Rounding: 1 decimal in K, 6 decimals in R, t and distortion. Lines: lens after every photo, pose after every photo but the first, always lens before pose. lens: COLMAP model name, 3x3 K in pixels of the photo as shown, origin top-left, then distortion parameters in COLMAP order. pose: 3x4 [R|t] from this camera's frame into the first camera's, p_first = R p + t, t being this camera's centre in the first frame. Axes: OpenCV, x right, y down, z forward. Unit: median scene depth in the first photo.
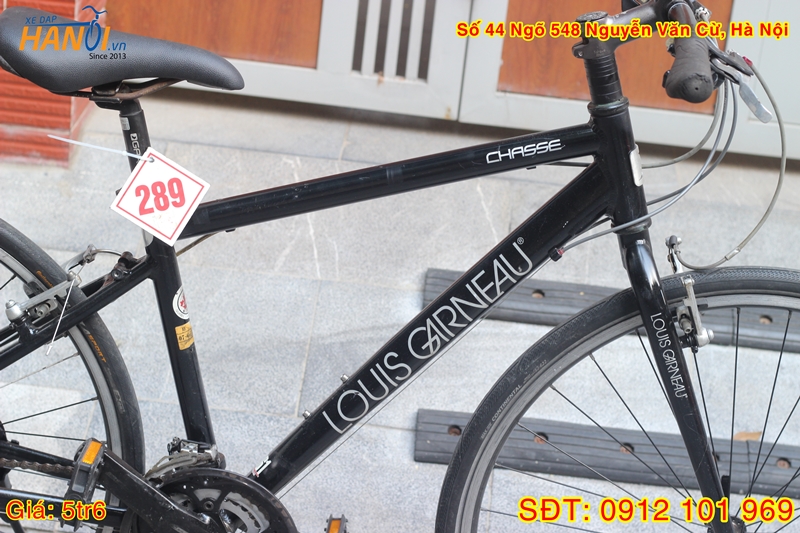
lens RADIAL K [[1857.8, 0, 401.3], [0, 1857.8, 265.1], [0, 0, 1]] dist [-0.086971, 0.000000]
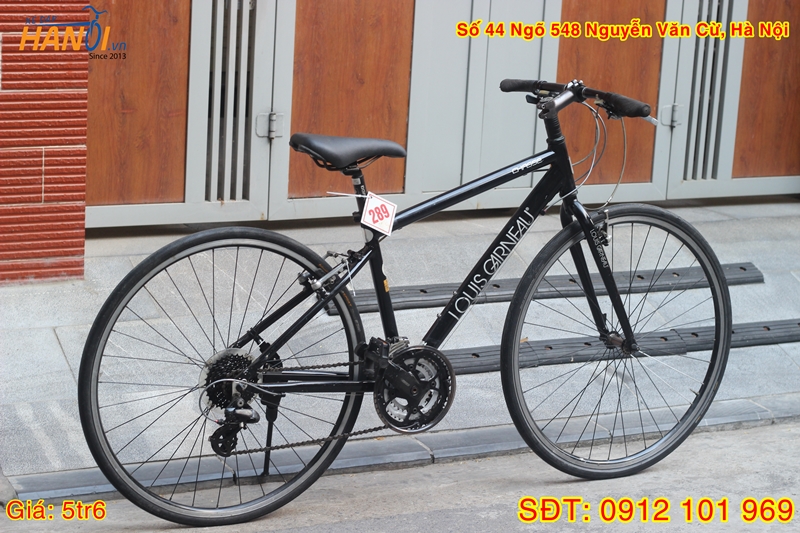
lens RADIAL K [[1857.8, 0, 403.4], [0, 1857.8, 268.9], [0, 0, 1]] dist [-0.086971, 0.000000]
pose [[0.867753, -0.168700, 0.467487, -0.710200], [0.223856, 0.972480, -0.064588, 0.106324], [-0.443726, 0.160696, 0.881637, -0.538718]]
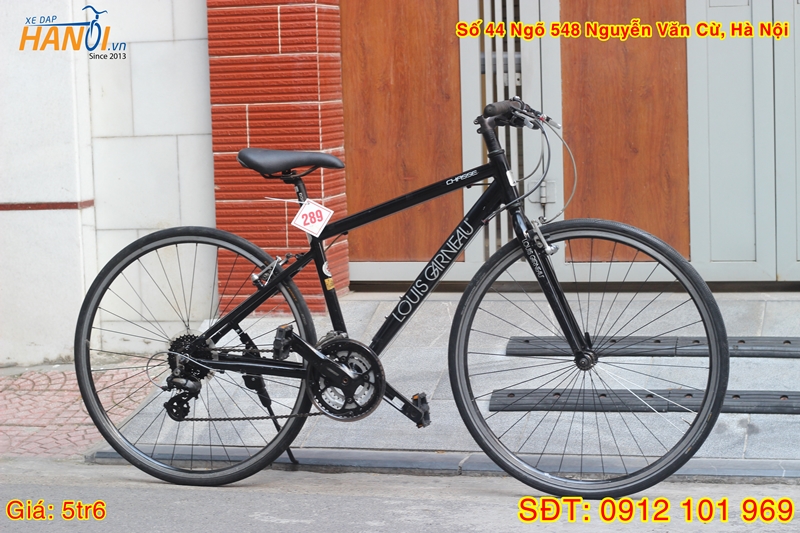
lens RADIAL K [[1857.8, 0, 400.6], [0, 1857.8, 264.9], [0, 0, 1]] dist [-0.086971, 0.000000]
pose [[0.968492, -0.112176, -0.222353, 0.319230], [0.041255, 0.952743, -0.300962, 0.474259], [0.245606, 0.282306, 0.927352, -0.727512]]
